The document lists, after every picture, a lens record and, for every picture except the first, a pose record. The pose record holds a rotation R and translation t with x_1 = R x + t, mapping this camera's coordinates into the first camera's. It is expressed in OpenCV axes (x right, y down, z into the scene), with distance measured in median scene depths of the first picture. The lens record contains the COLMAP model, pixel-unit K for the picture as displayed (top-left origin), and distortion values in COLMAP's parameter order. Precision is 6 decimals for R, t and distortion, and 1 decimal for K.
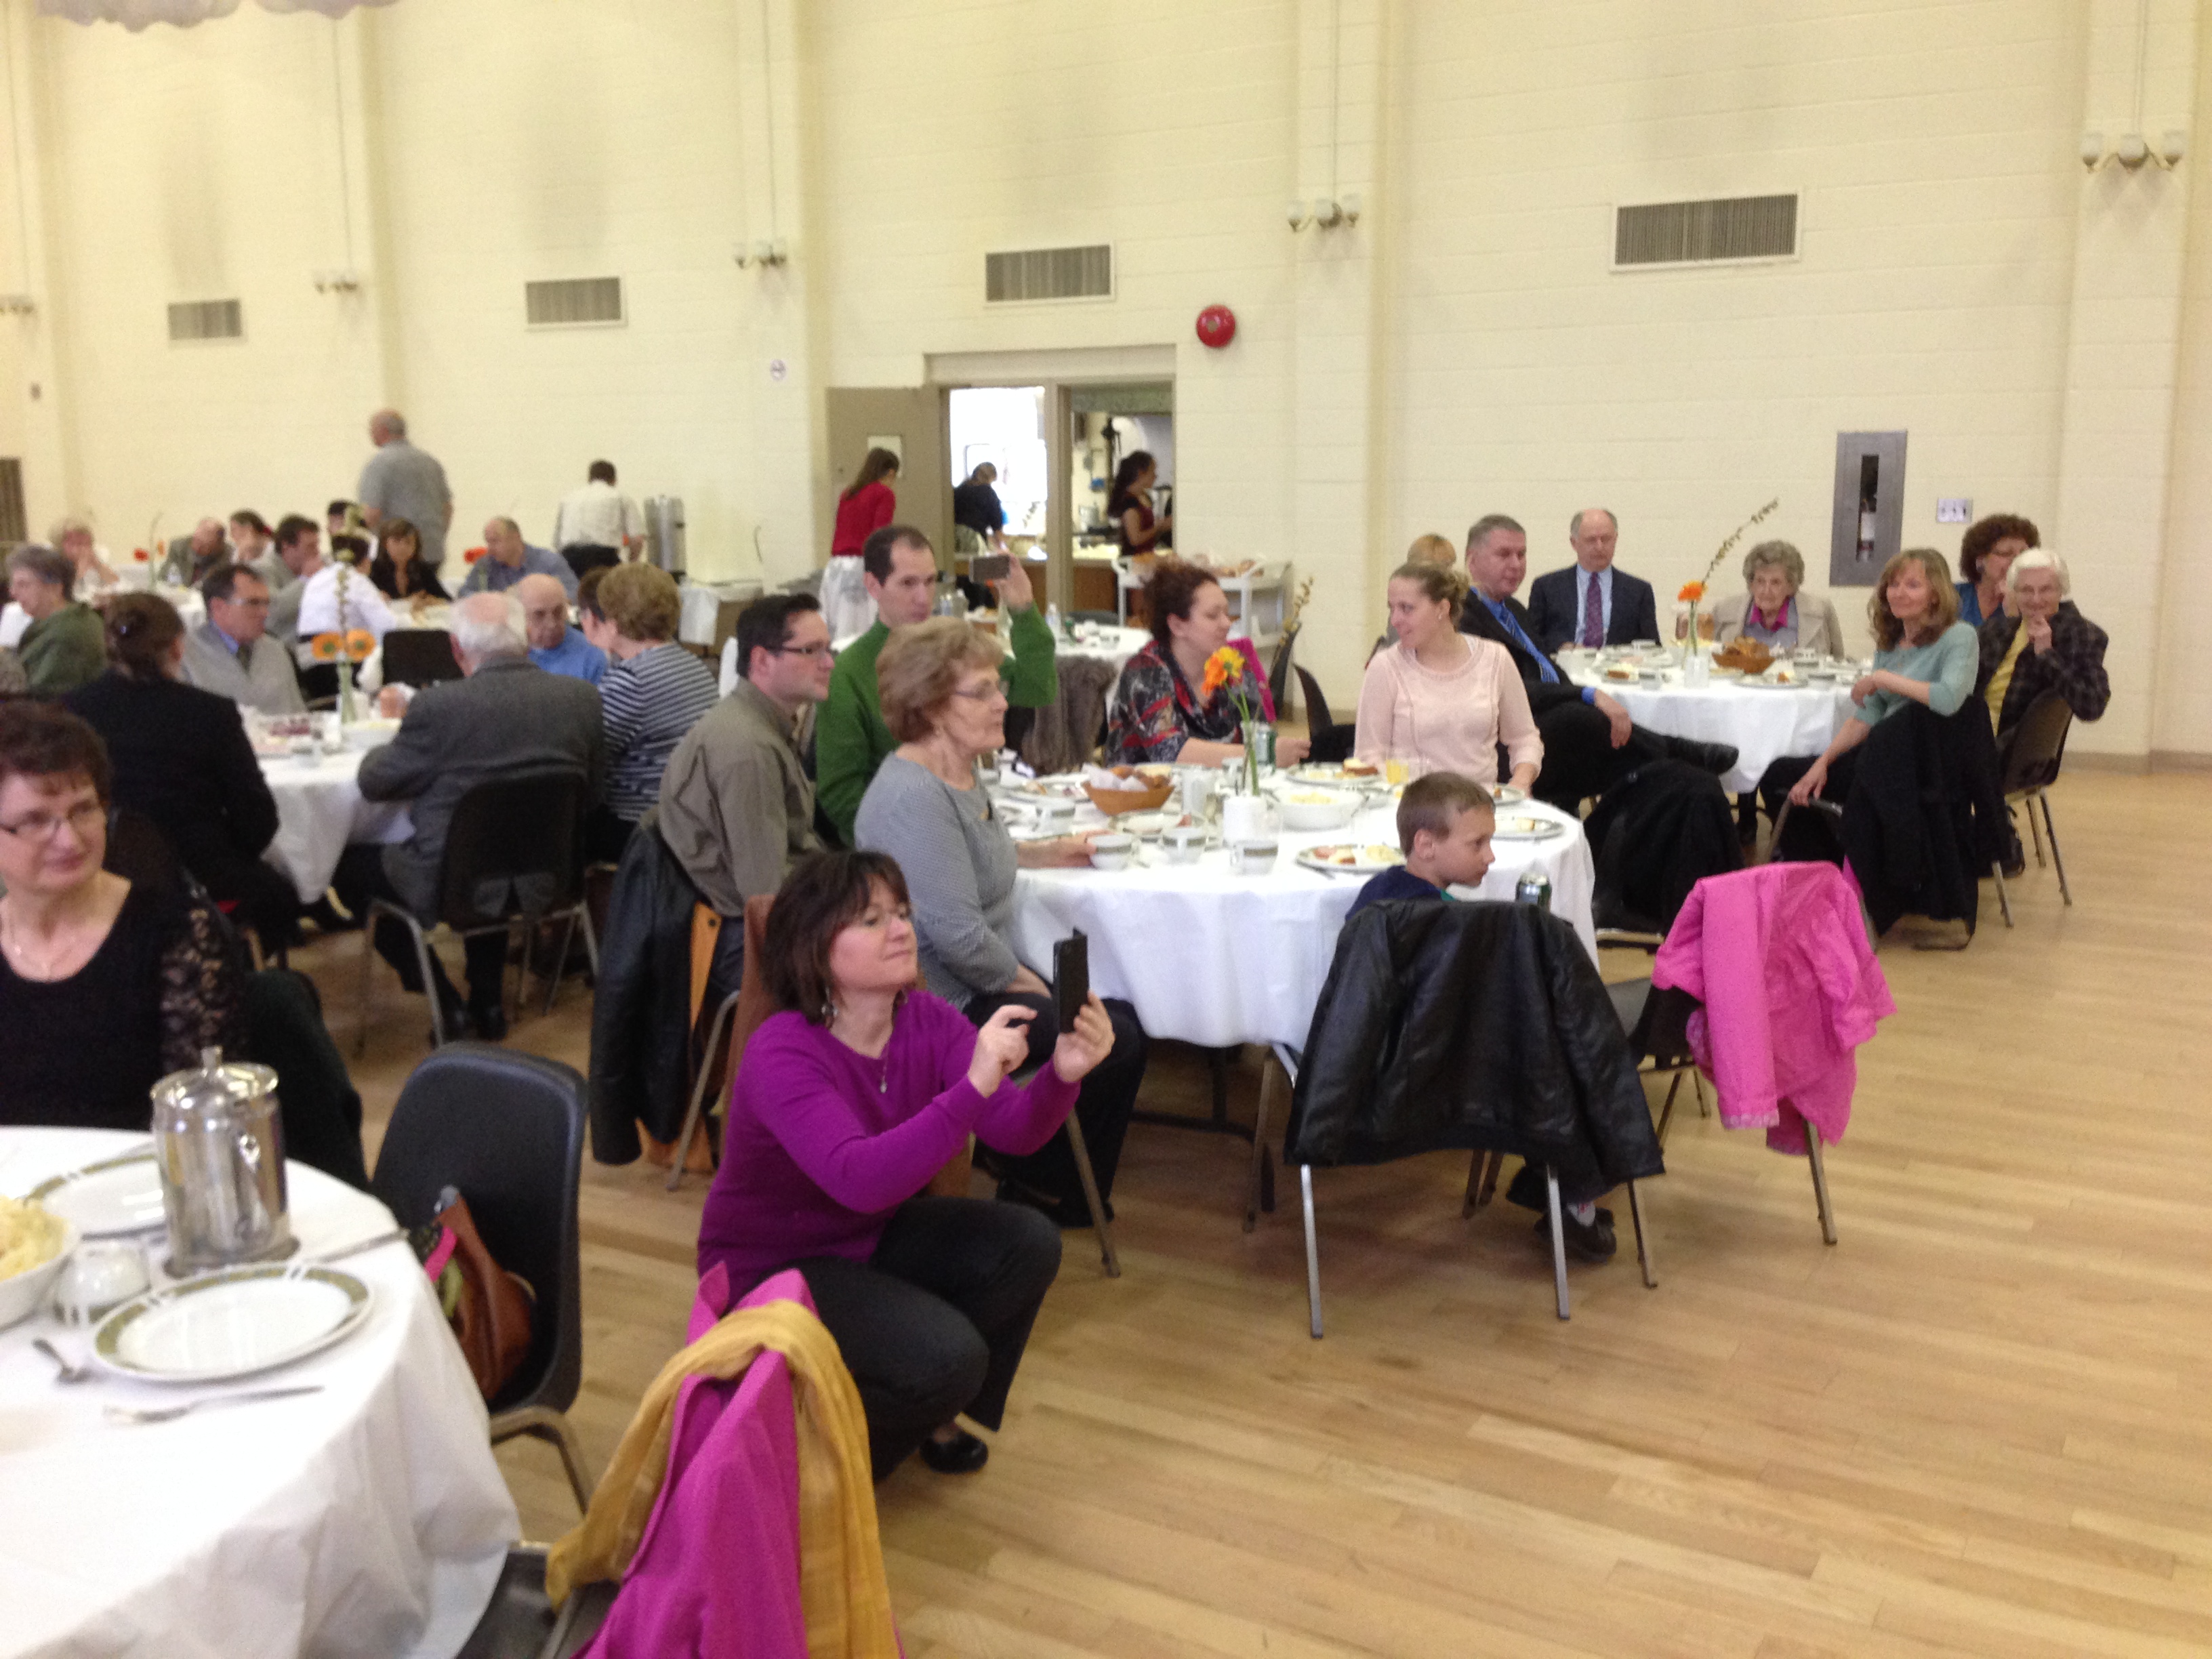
lens RADIAL K [[1868.1, 0, 1094.2], [0, 1868.1, 826.1], [0, 0, 1]] dist [0.092199, -0.166914]
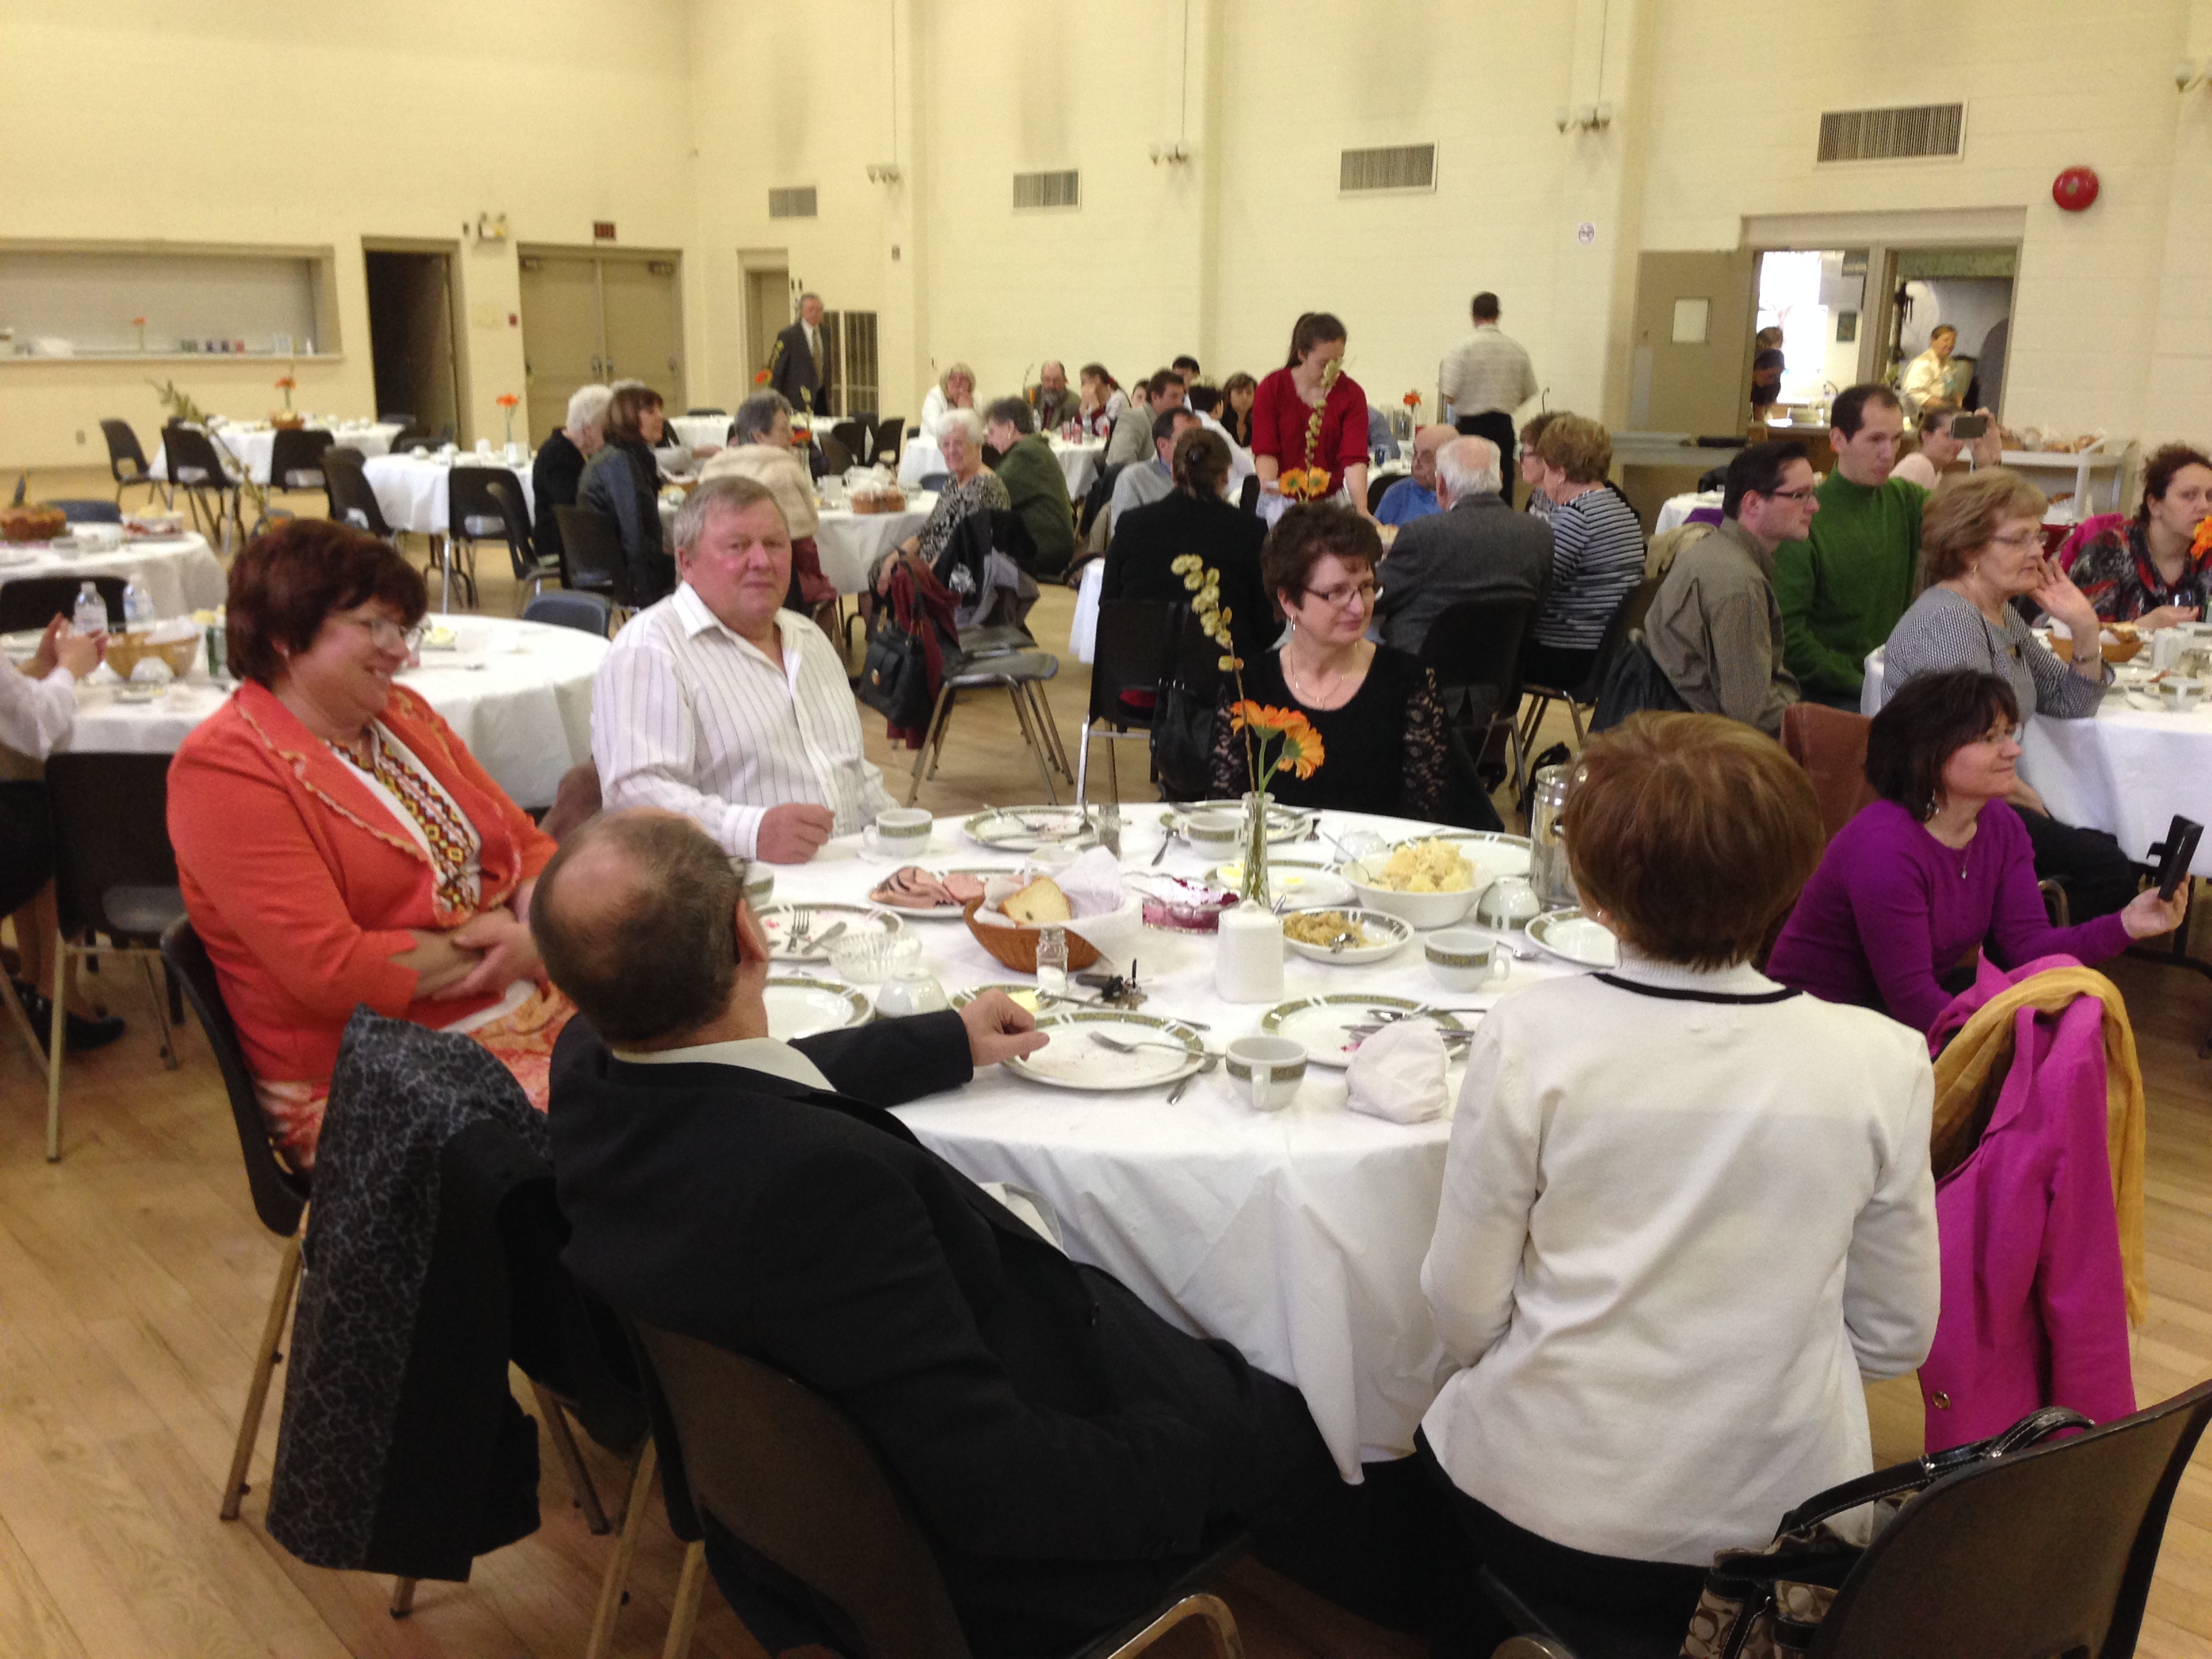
lens RADIAL K [[1868.1, 0, 1094.2], [0, 1868.1, 826.1], [0, 0, 1]] dist [0.092199, -0.166914]
pose [[0.944054, 0.102345, -0.313510, -0.072753], [-0.080555, 0.993394, 0.081723, 0.017478], [0.319803, -0.051896, 0.946062, -0.084240]]
